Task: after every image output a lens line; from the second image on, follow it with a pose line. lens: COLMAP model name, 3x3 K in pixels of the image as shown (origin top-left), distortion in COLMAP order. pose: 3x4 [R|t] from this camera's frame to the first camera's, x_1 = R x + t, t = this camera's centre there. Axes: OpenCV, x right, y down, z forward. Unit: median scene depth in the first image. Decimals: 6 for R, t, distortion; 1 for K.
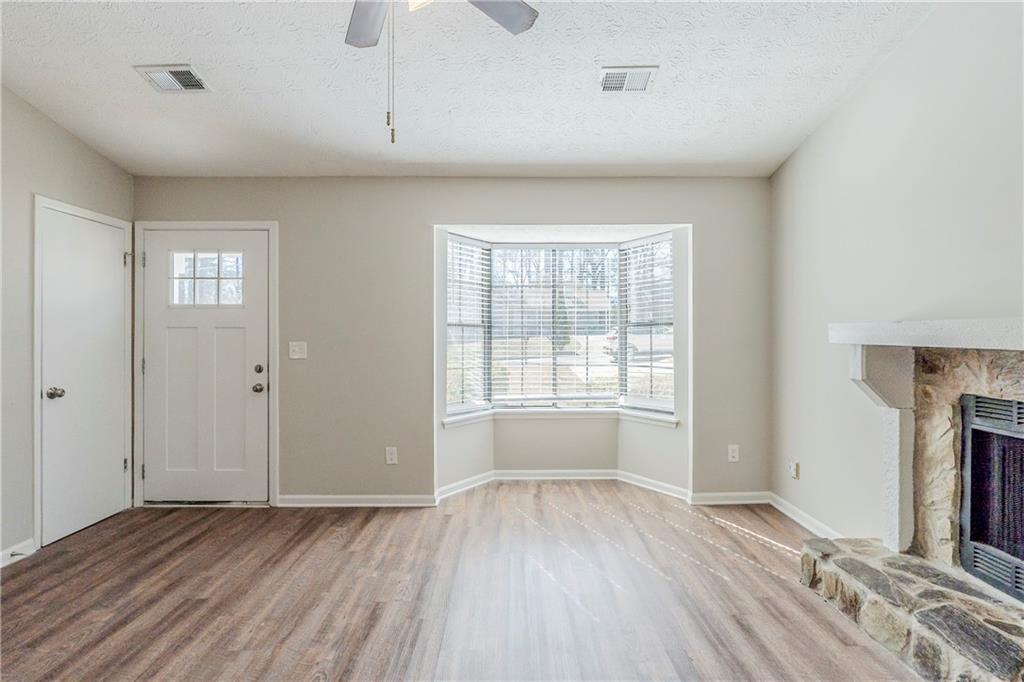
lens RADIAL K [[472.3, 0, 512.1], [0, 472.3, 343.0], [0, 0, 1]] dist [-0.009421, -0.000574]
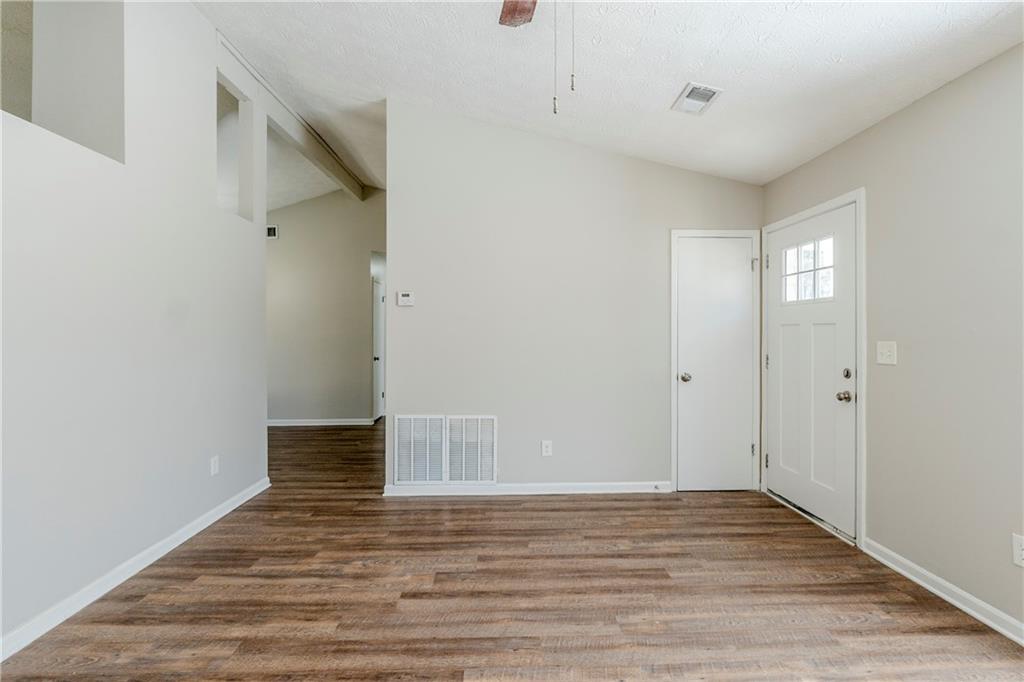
lens RADIAL K [[472.3, 0, 512.1], [0, 472.3, 343.0], [0, 0, 1]] dist [-0.009421, -0.000574]
pose [[0.012089, 0.016763, -0.999786, 0.339893], [-0.009359, 0.999818, 0.016651, -0.008029], [0.999883, 0.009156, 0.012243, 0.499431]]
